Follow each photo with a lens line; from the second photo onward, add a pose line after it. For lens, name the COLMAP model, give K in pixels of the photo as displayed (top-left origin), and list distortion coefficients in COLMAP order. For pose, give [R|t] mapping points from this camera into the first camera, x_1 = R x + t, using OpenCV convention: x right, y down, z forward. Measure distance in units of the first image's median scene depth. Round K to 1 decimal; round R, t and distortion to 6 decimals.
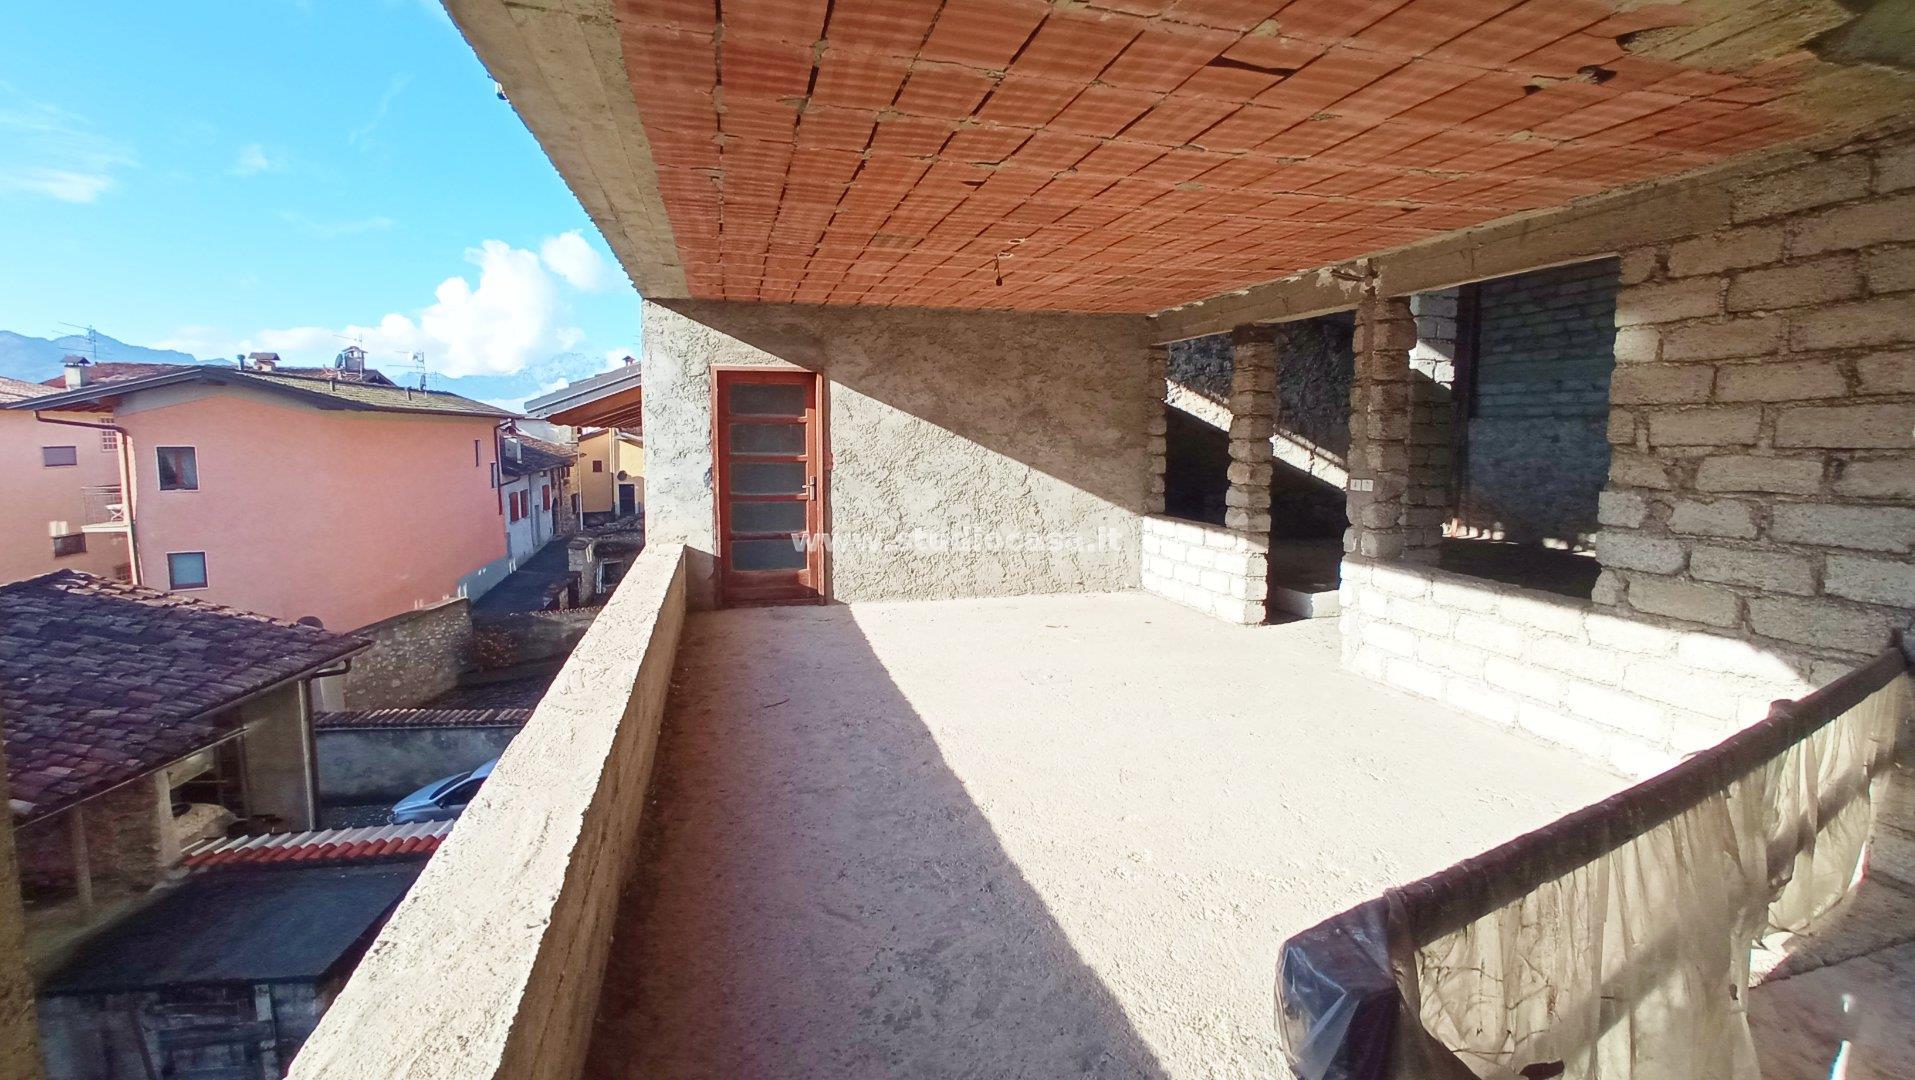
lens RADIAL K [[851.3, 0, 963.6], [0, 851.3, 525.1], [0, 0, 1]] dist [-0.024144, 0.010476]
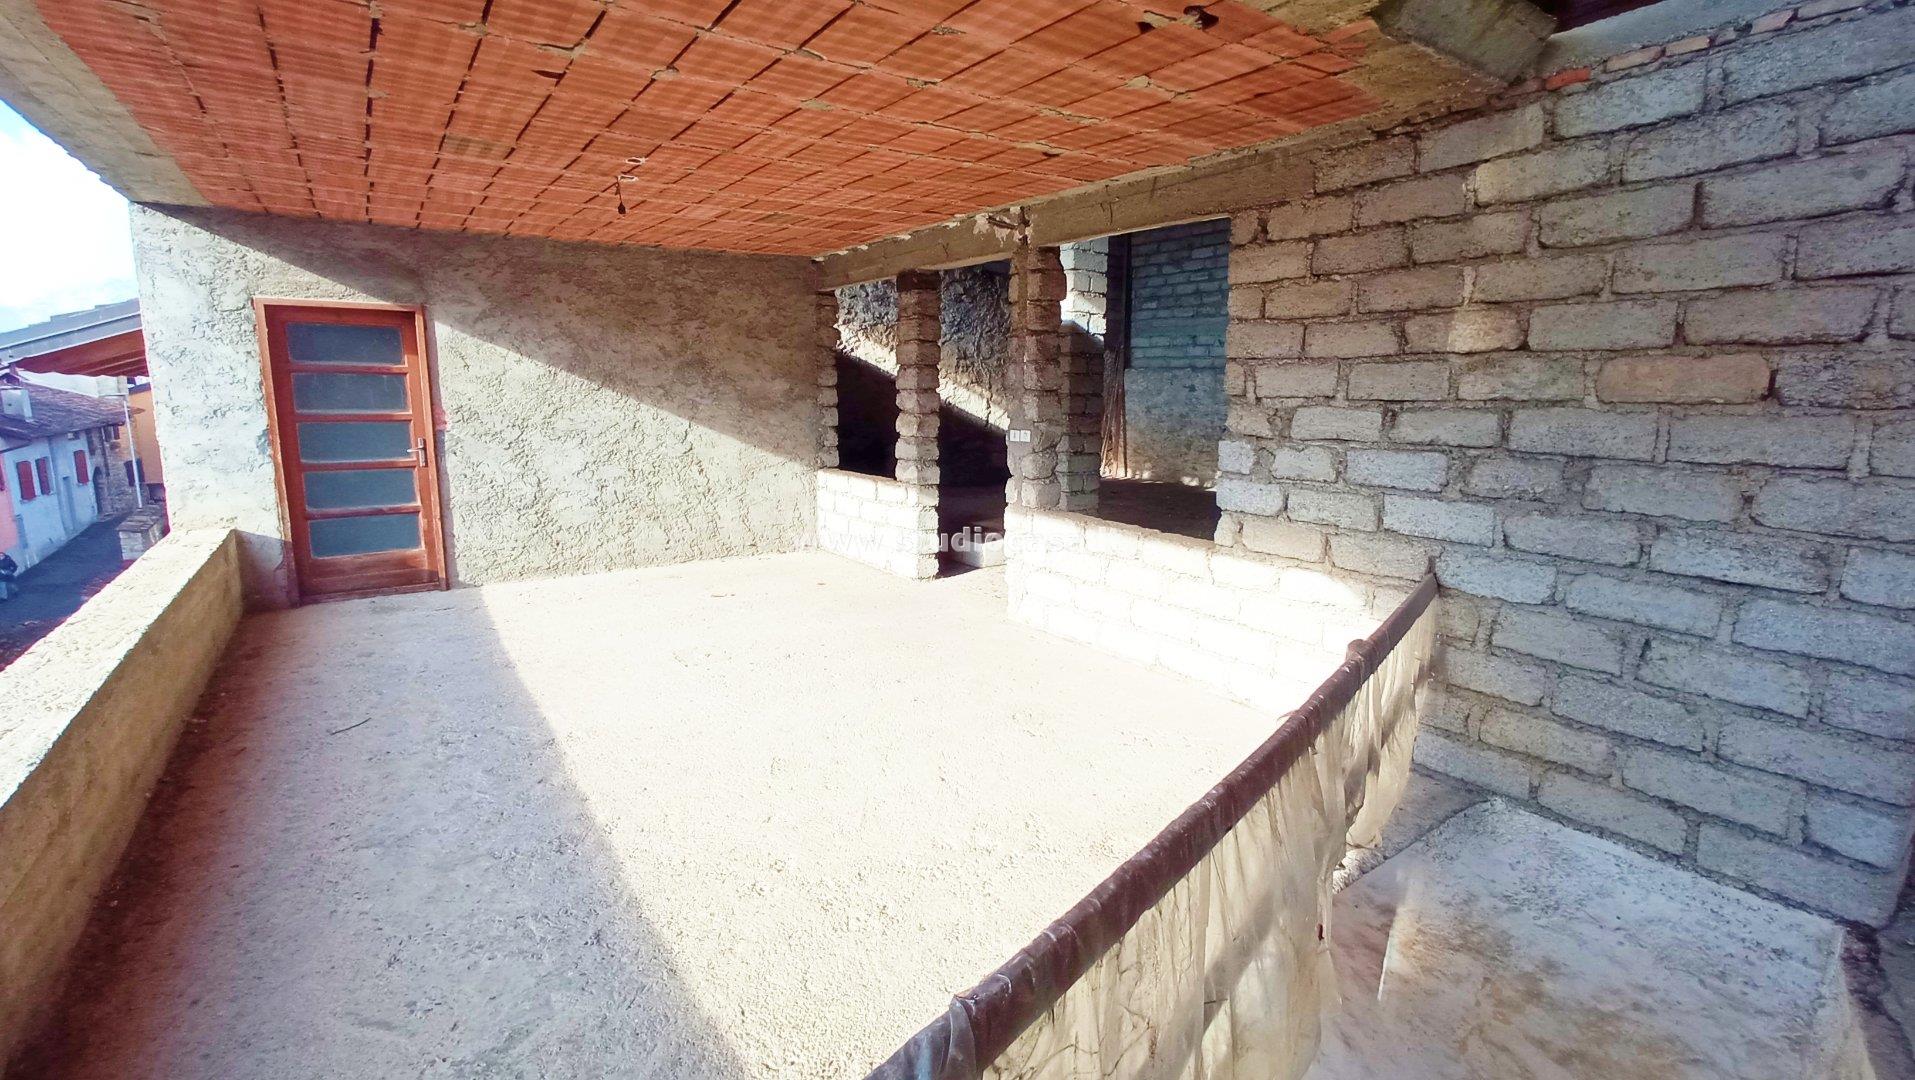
lens RADIAL K [[851.3, 0, 959.2], [0, 851.3, 526.1], [0, 0, 1]] dist [-0.024144, 0.010476]
pose [[0.942101, -0.054530, 0.330867, 0.042855], [0.034596, 0.997230, 0.065843, -0.007091], [-0.333541, -0.050584, 0.941378, 0.046023]]
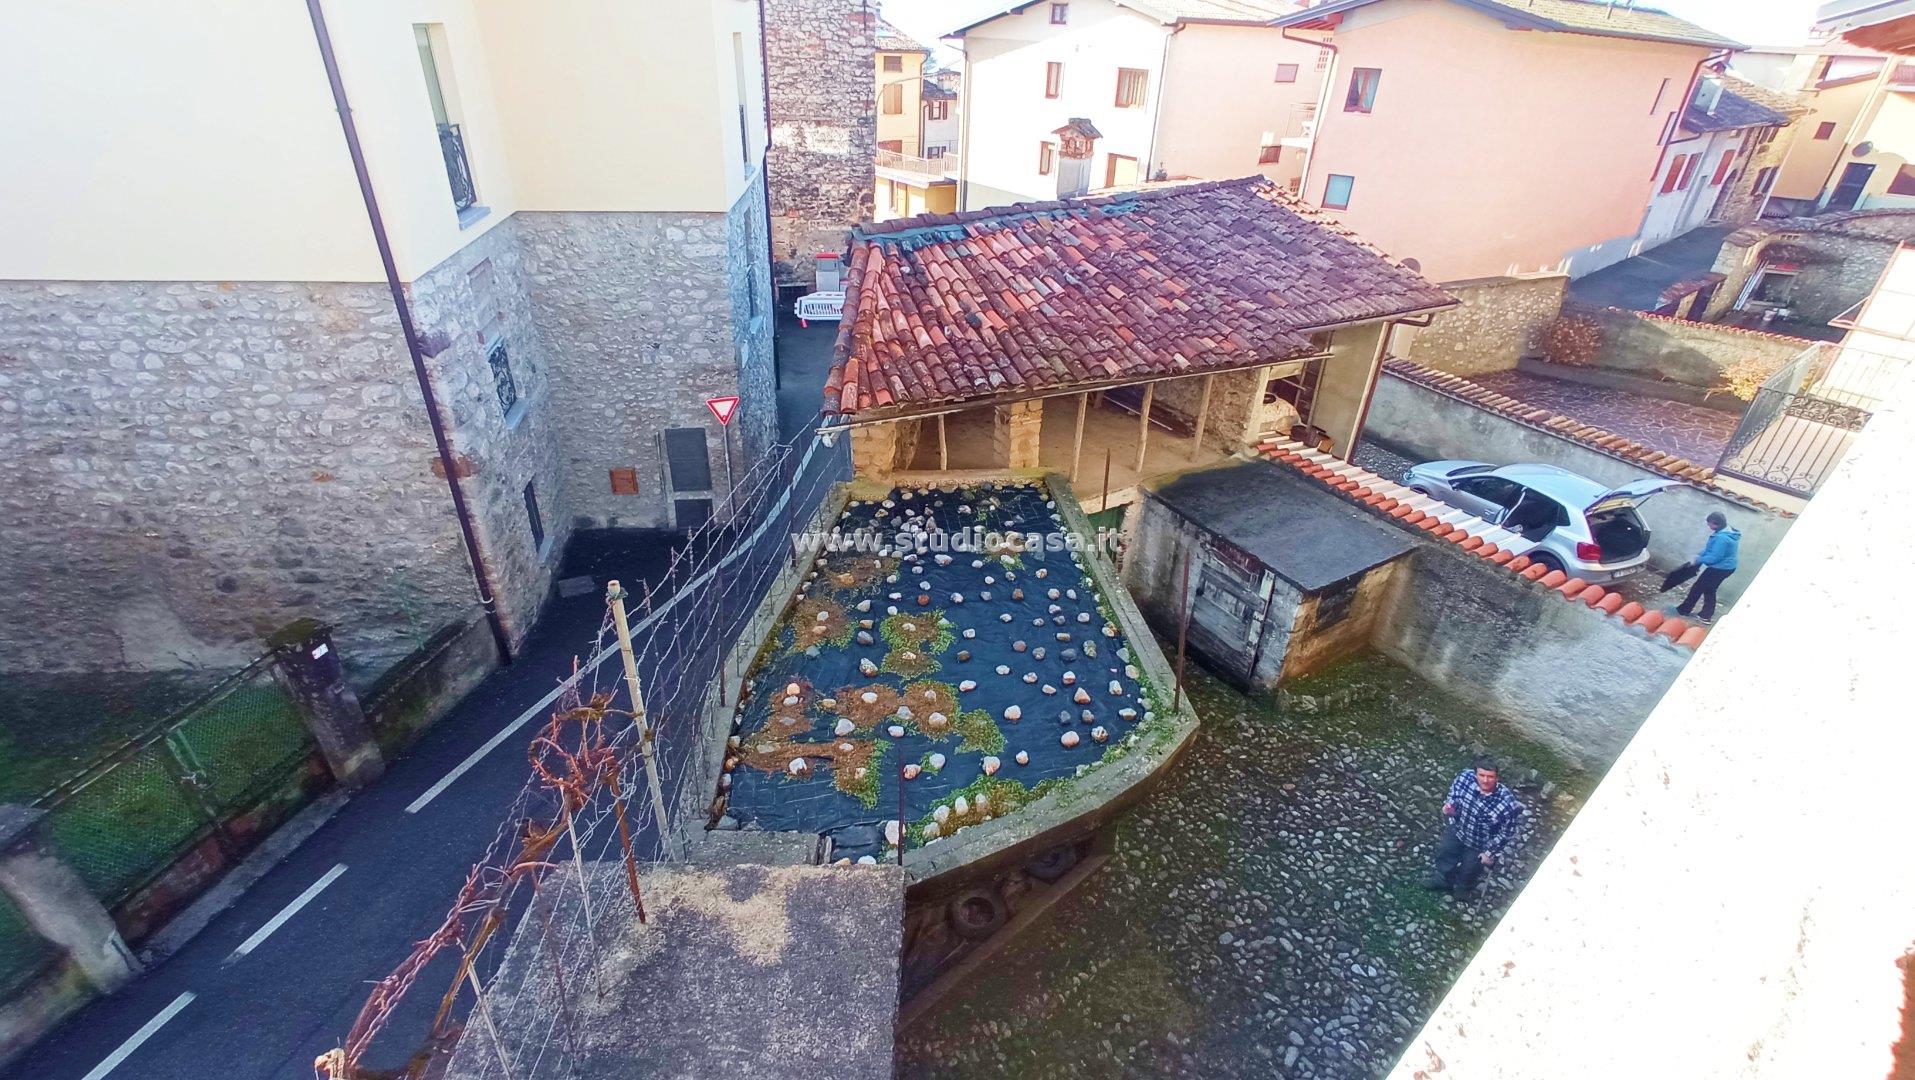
lens RADIAL K [[851.3, 0, 955.8], [0, 851.3, 522.7], [0, 0, 1]] dist [-0.024144, 0.010476]
pose [[0.402135, 0.465602, -0.788354, -0.117202], [-0.134110, 0.881710, 0.452329, 0.005213], [0.905705, -0.076172, 0.417008, 0.118840]]
